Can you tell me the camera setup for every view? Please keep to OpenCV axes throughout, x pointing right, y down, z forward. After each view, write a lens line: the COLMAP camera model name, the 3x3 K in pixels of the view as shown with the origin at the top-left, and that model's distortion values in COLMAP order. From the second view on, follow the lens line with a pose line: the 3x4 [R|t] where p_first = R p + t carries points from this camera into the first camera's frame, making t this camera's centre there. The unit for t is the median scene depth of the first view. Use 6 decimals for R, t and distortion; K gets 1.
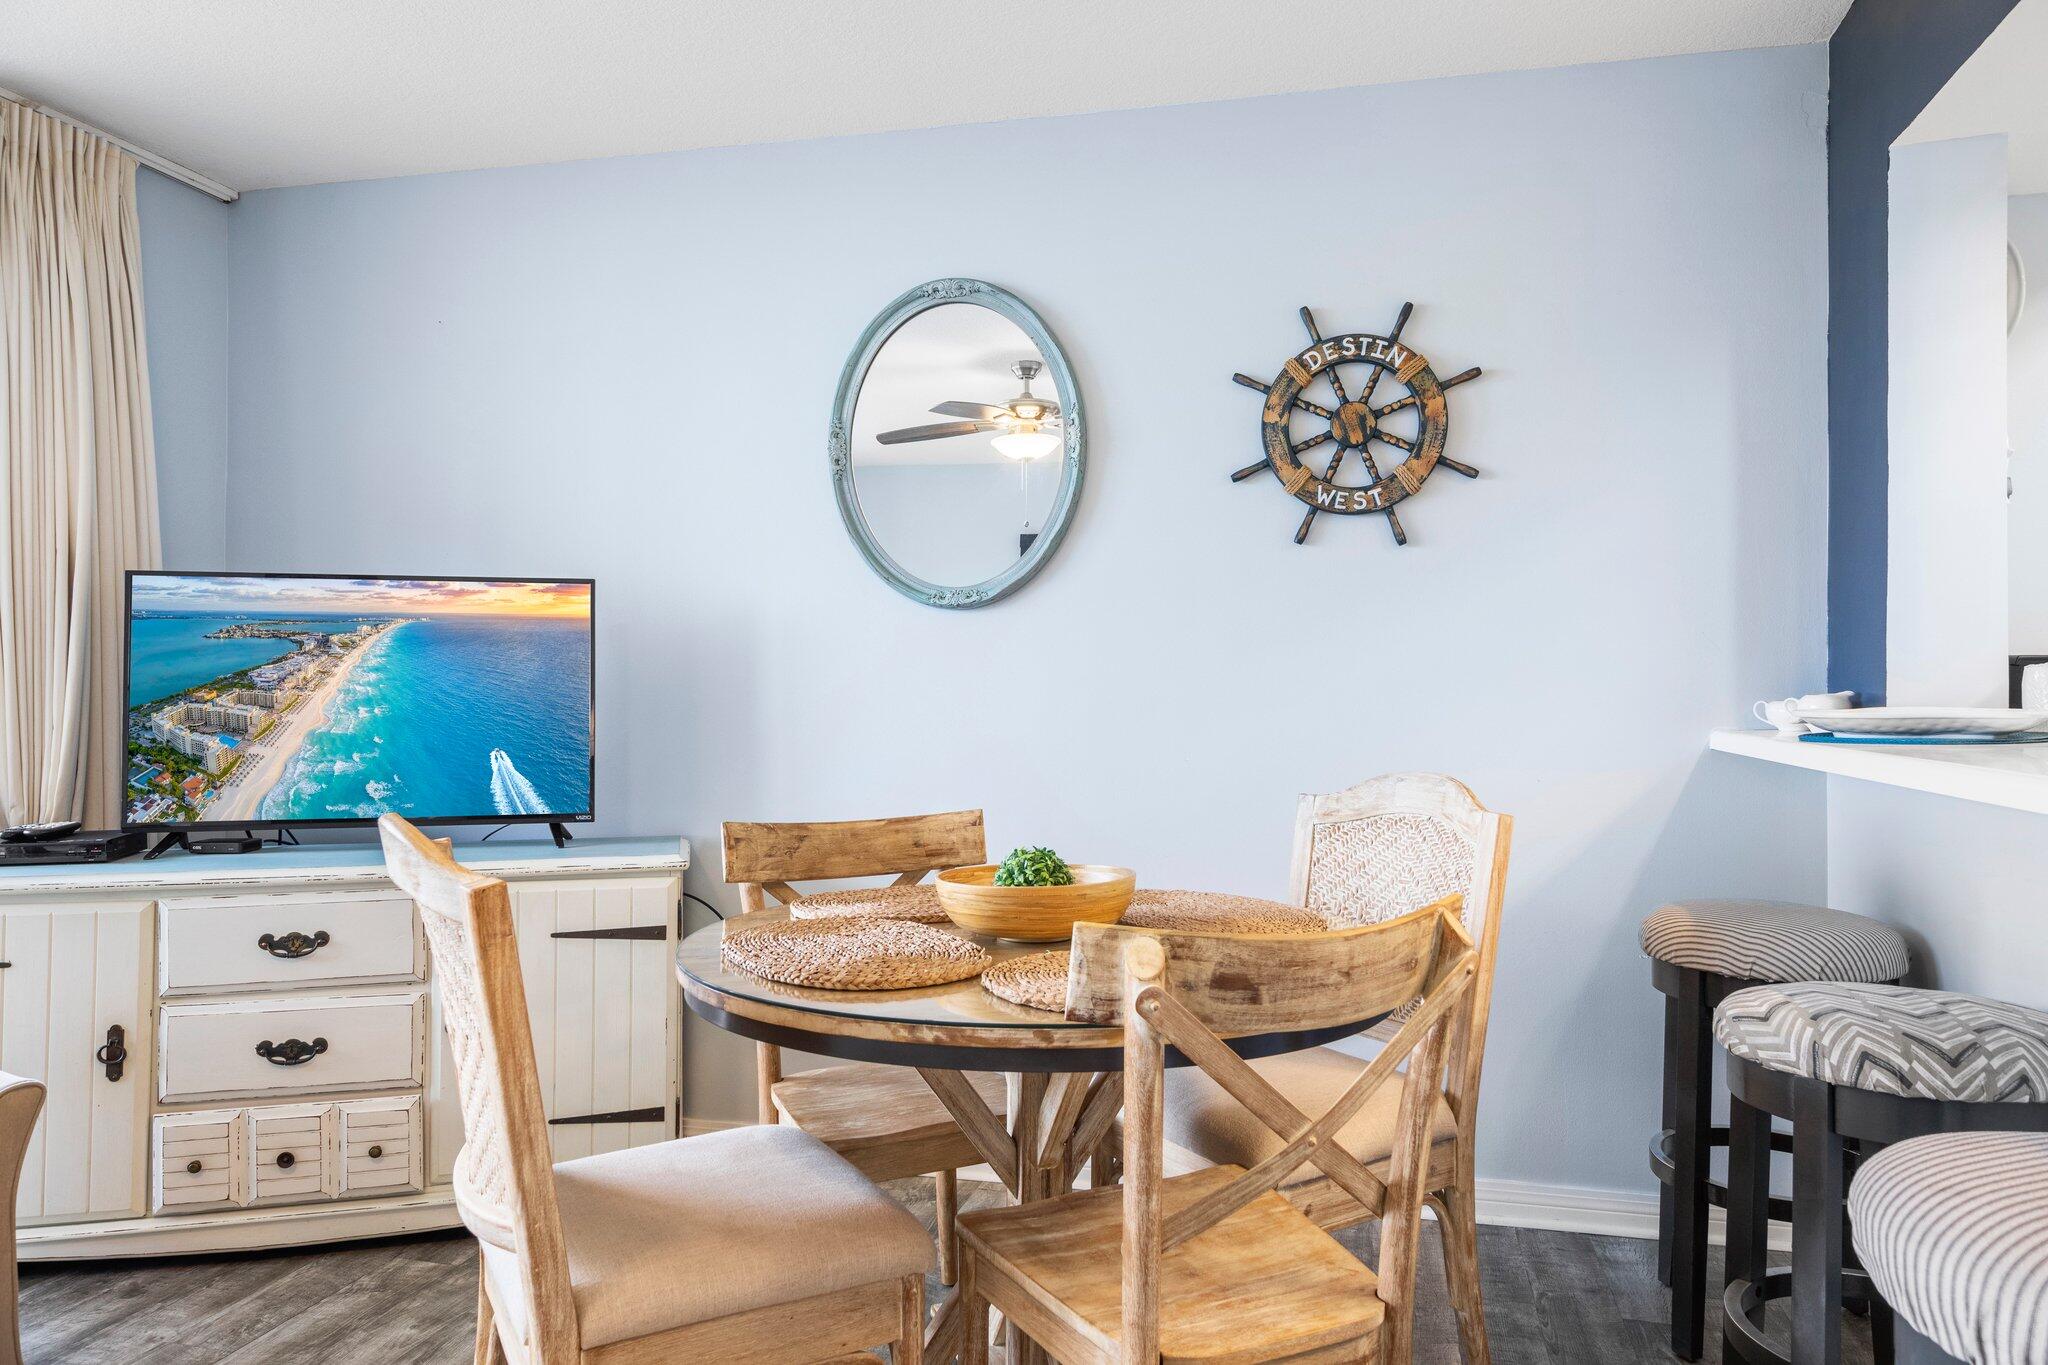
lens RADIAL K [[1291.2, 0, 1023.2], [0, 1291.2, 696.3], [0, 0, 1]] dist [0.005459, -0.001526]
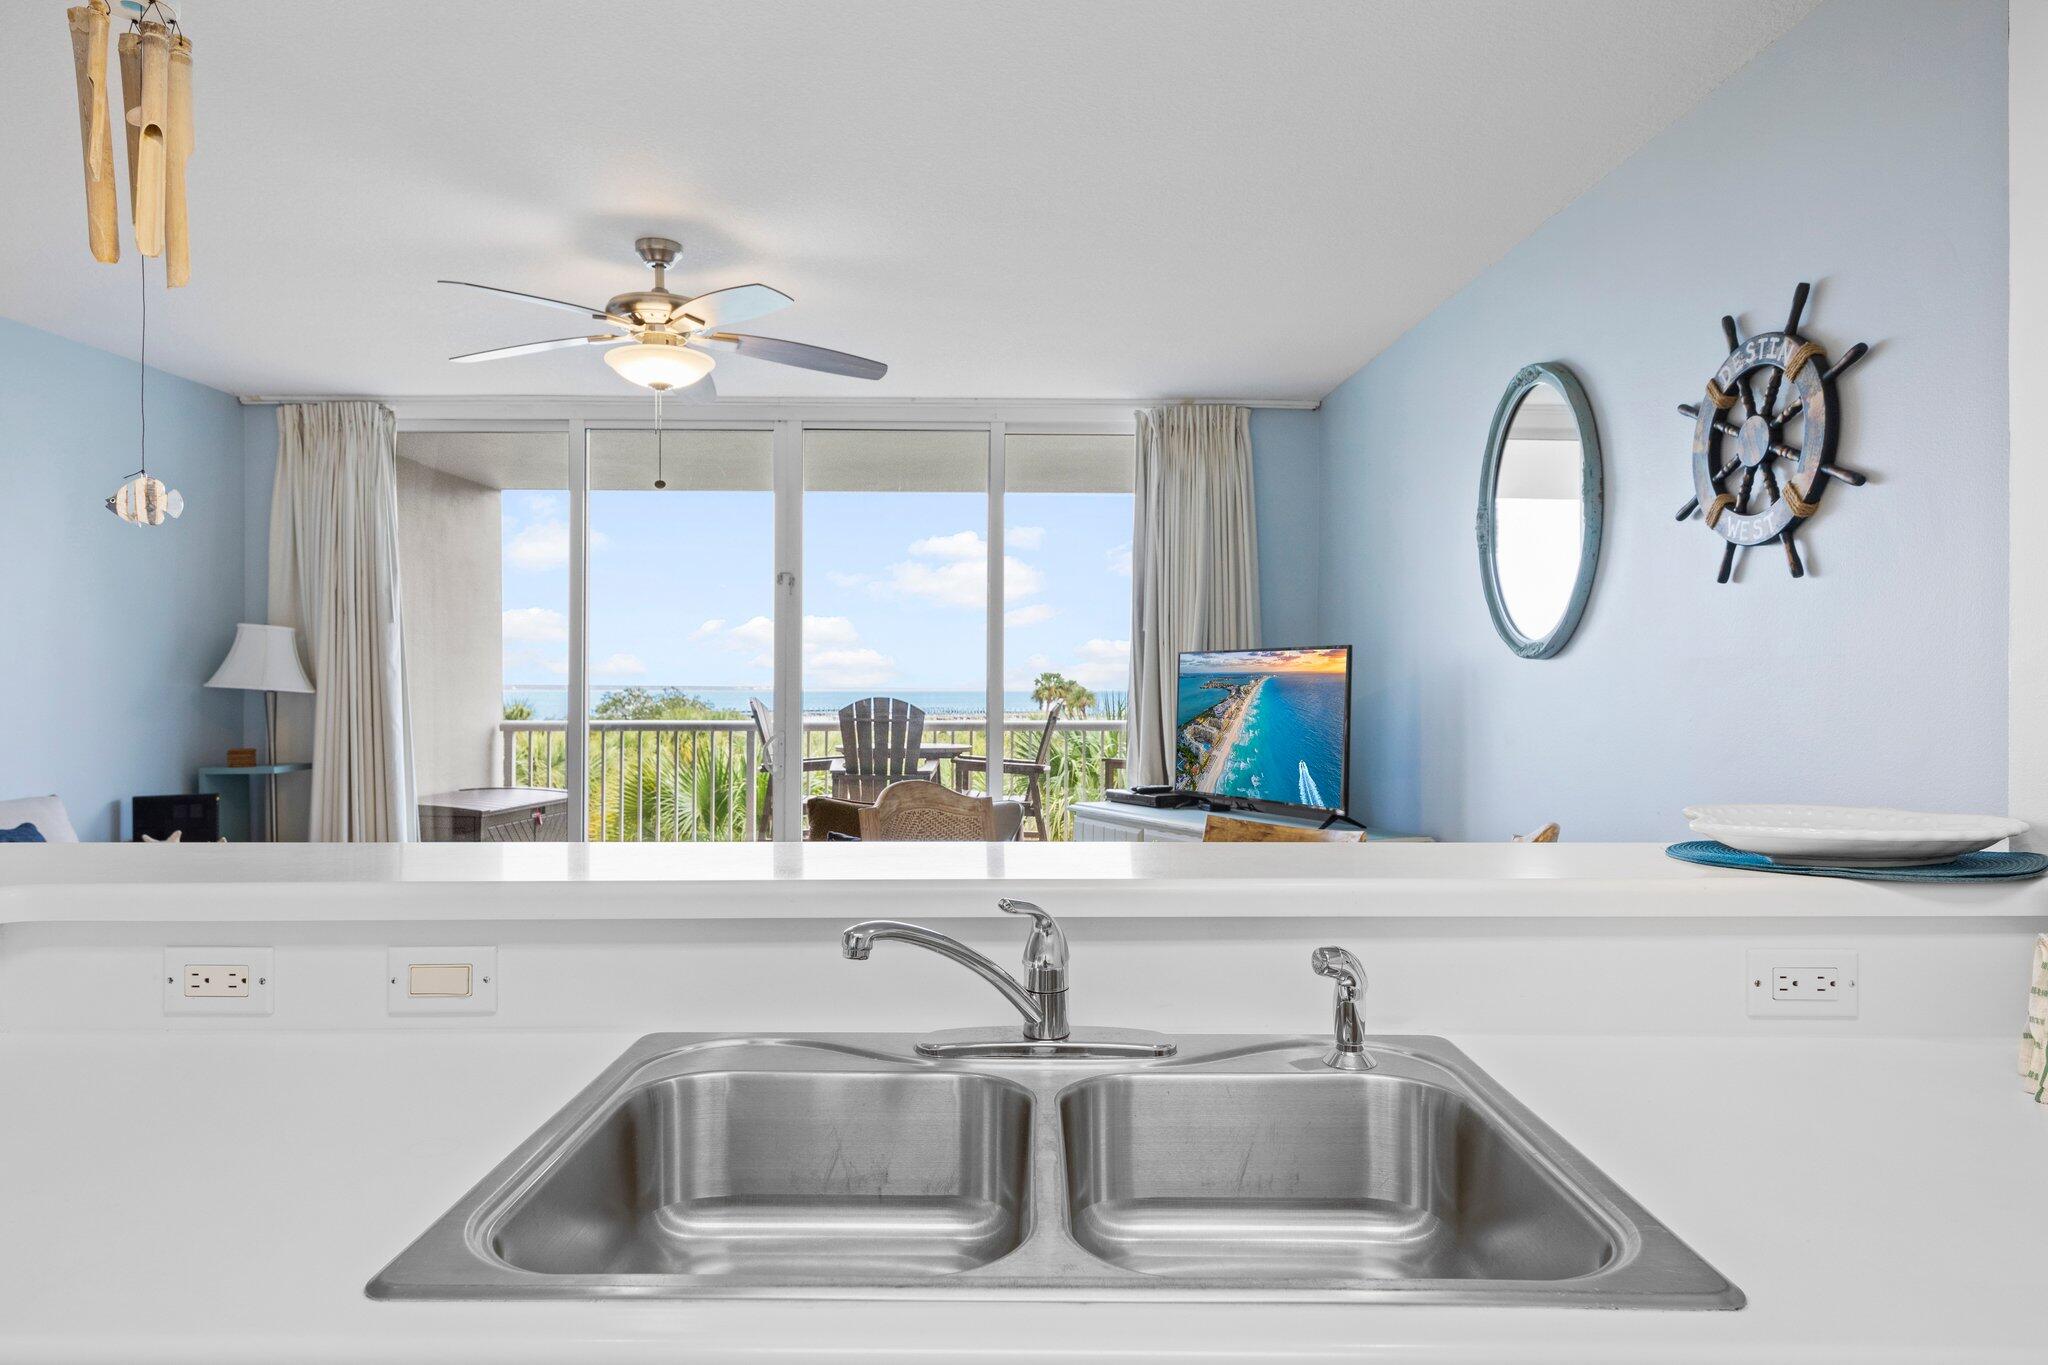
lens RADIAL K [[1236.4, 0, 1011.3], [0, 1236.4, 691.9], [0, 0, 1]] dist [0.026329, -0.000976]
pose [[0.257327, 0.003785, -0.966317, 0.937176], [-0.005016, 0.999984, 0.002581, -0.042765], [0.966311, 0.004183, 0.257342, 0.306225]]
